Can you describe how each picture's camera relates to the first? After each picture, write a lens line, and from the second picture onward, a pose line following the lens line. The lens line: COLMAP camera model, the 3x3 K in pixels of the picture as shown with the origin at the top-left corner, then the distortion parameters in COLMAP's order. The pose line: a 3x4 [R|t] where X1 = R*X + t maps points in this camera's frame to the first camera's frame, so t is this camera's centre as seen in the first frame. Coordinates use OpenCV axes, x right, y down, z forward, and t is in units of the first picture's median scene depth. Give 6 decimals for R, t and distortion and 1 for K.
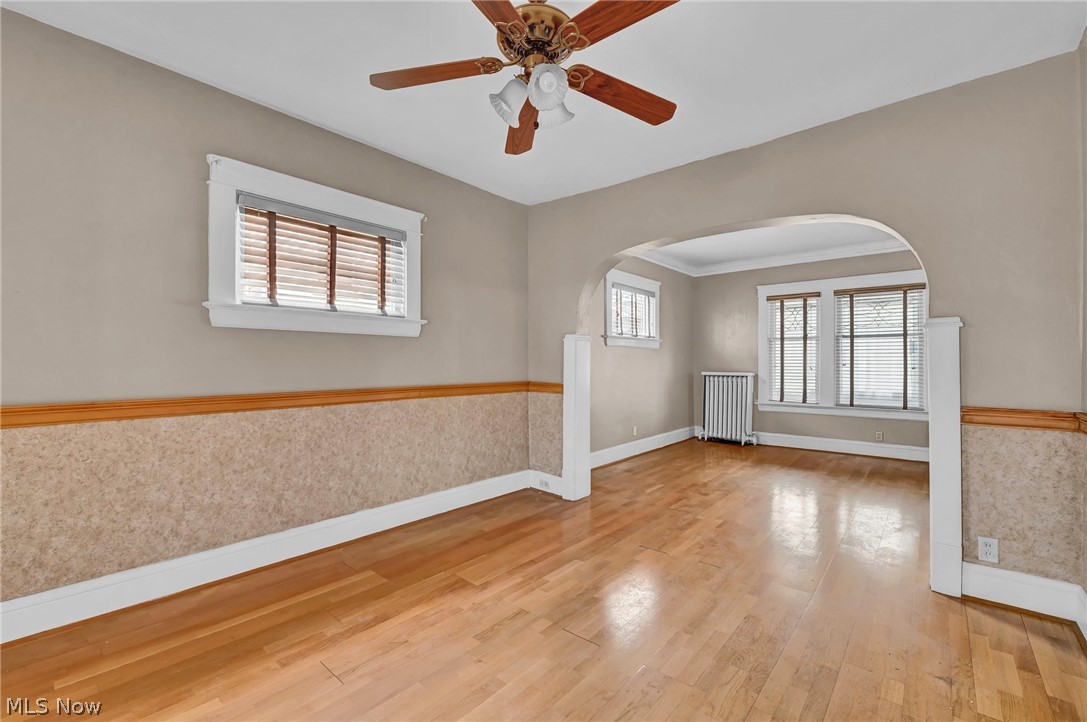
lens RADIAL K [[458.1, 0, 543.5], [0, 458.1, 361.0], [0, 0, 1]] dist [-0.001405, -0.000233]
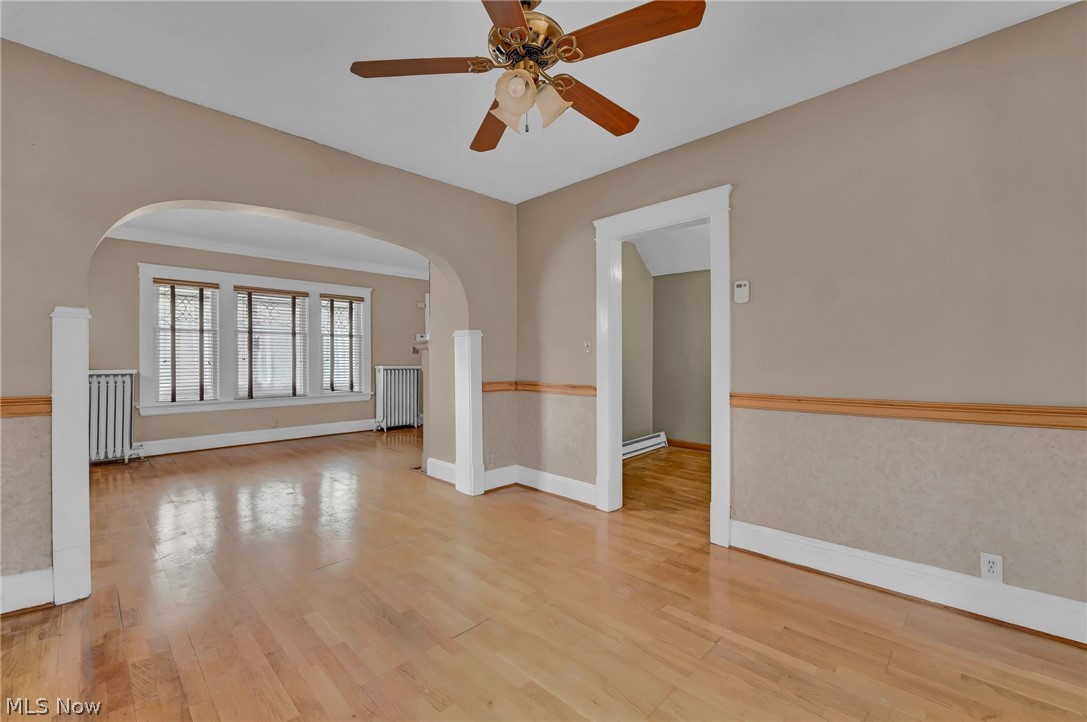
lens RADIAL K [[443.6, 0, 546.2], [0, 443.6, 355.6], [0, 0, 1]] dist [-0.003616, -0.000723]
pose [[0.074220, 0.001484, 0.997241, -0.288358], [-0.003447, 0.999993, -0.001232, -0.000660], [-0.997236, -0.003346, 0.074225, 0.246707]]
